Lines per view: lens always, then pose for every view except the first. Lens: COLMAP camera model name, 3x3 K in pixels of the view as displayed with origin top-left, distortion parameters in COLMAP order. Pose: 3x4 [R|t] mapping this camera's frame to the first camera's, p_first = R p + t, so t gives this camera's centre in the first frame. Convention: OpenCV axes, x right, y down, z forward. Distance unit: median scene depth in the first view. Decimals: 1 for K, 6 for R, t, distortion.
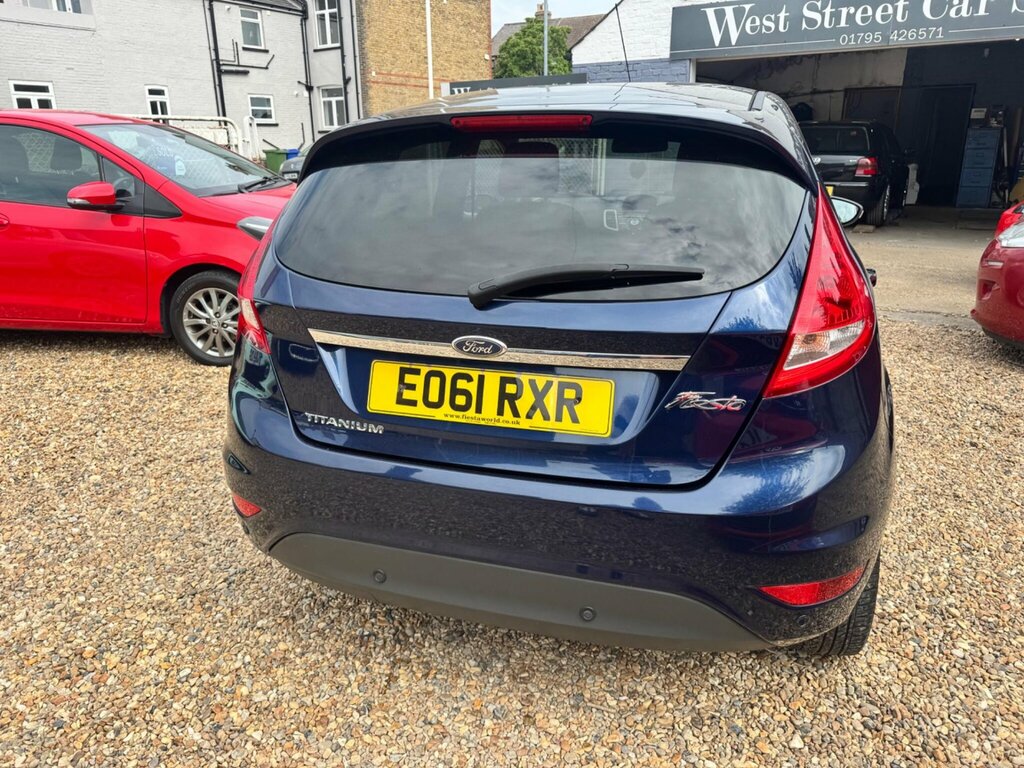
lens RADIAL K [[712.5, 0, 490.1], [0, 712.5, 381.5], [0, 0, 1]] dist [0.005067, -0.003408]
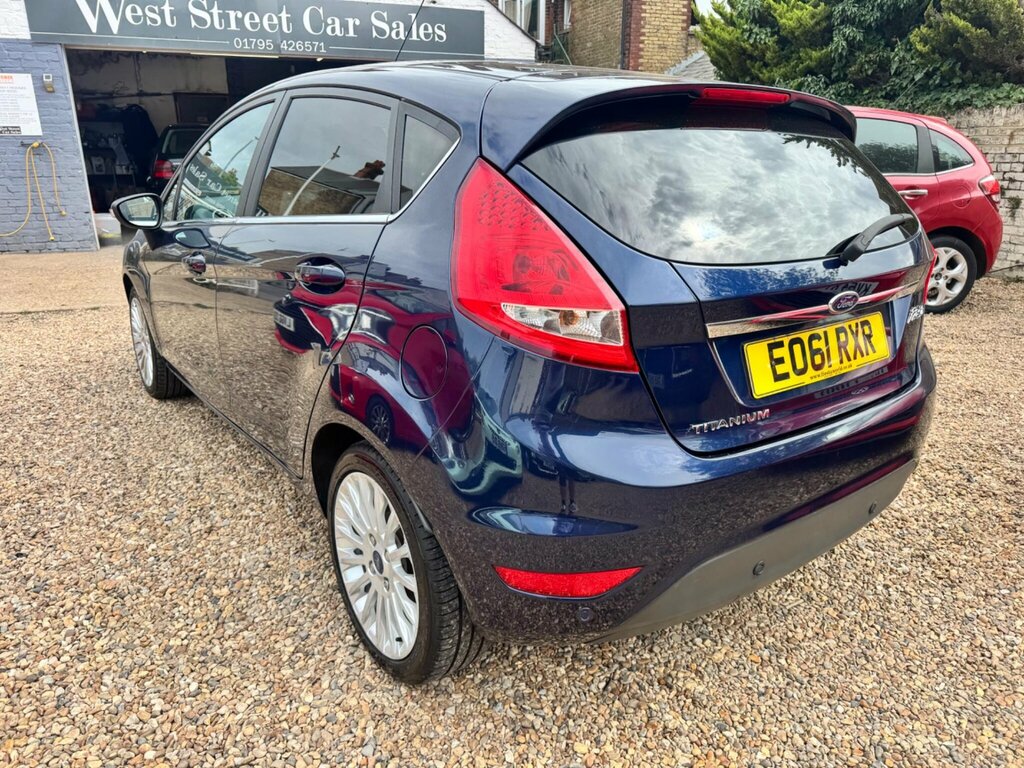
lens RADIAL K [[755.1, 0, 496.8], [0, 755.1, 380.1], [0, 0, 1]] dist [0.026144, -0.031841]
pose [[0.589394, -0.226039, 0.775578, -0.234610], [0.250056, 0.963954, 0.090913, -0.032276], [-0.768171, 0.140354, 0.624671, 0.132530]]
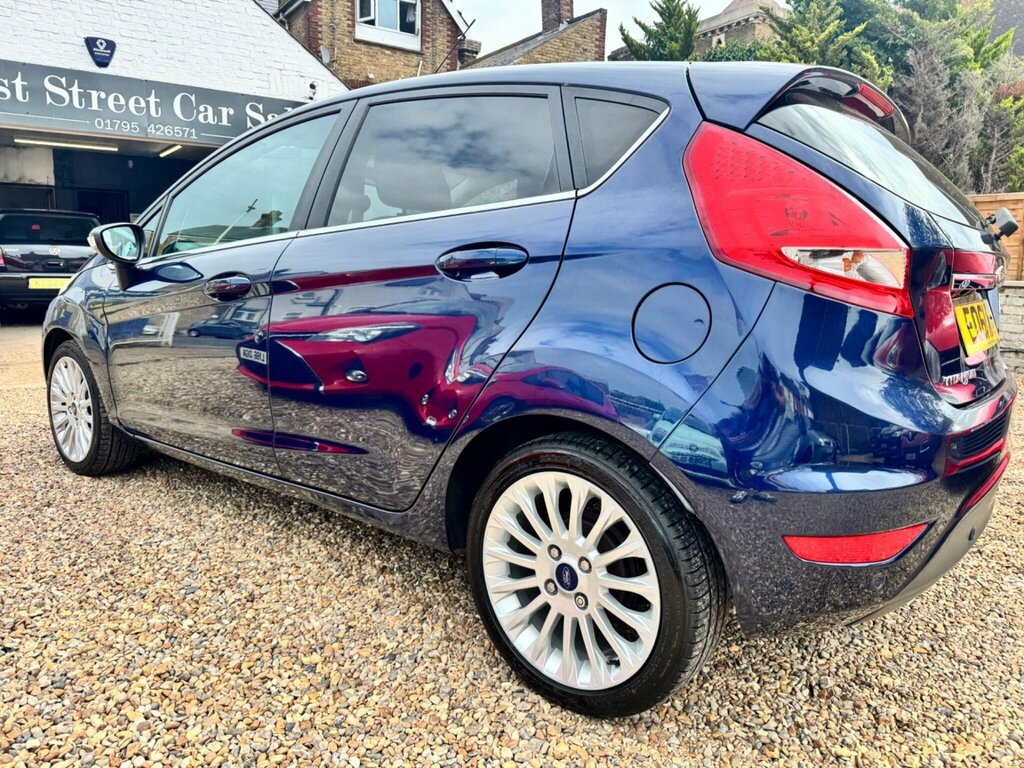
lens RADIAL K [[752.4, 0, 509.3], [0, 752.4, 367.1], [0, 0, 1]] dist [0.017717, -0.024562]
pose [[0.363900, -0.107824, 0.925176, -0.276692], [0.278812, 0.960343, 0.002258, -0.024859], [-0.888730, 0.257129, 0.379532, 0.241406]]
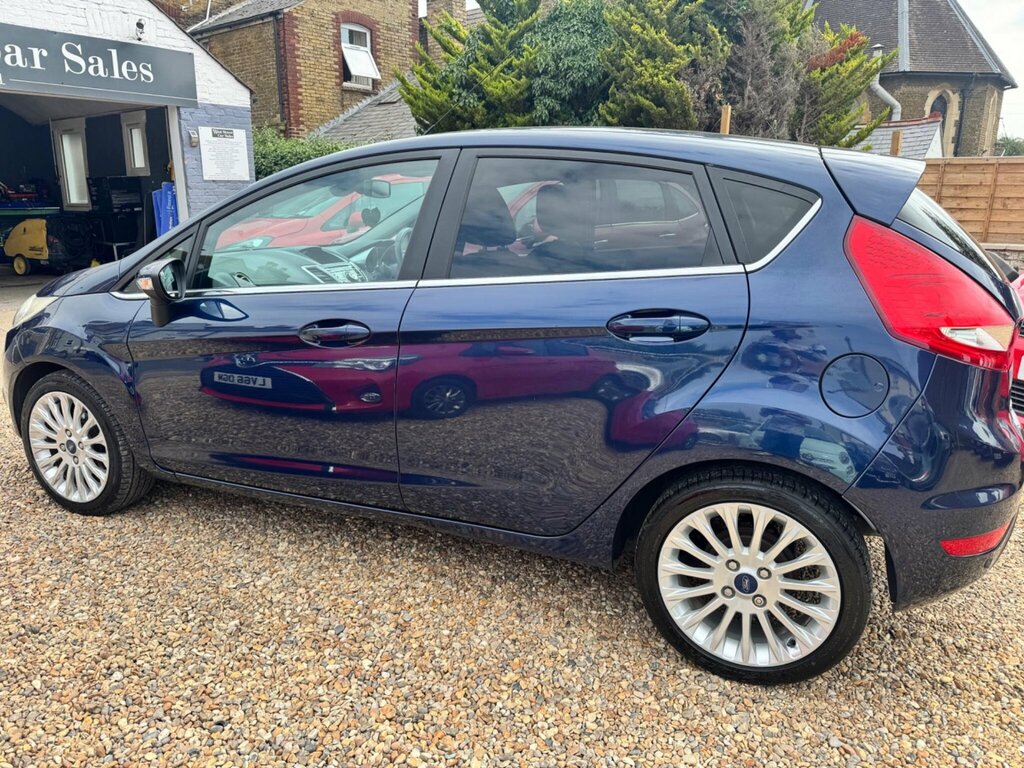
lens RADIAL K [[748.6, 0, 511.8], [0, 748.6, 379.6], [0, 0, 1]] dist [0.018648, -0.026551]
pose [[0.092519, -0.226141, 0.969691, -0.326470], [0.313458, 0.930967, 0.187202, -0.103688], [-0.945084, 0.286637, 0.157018, 0.337734]]
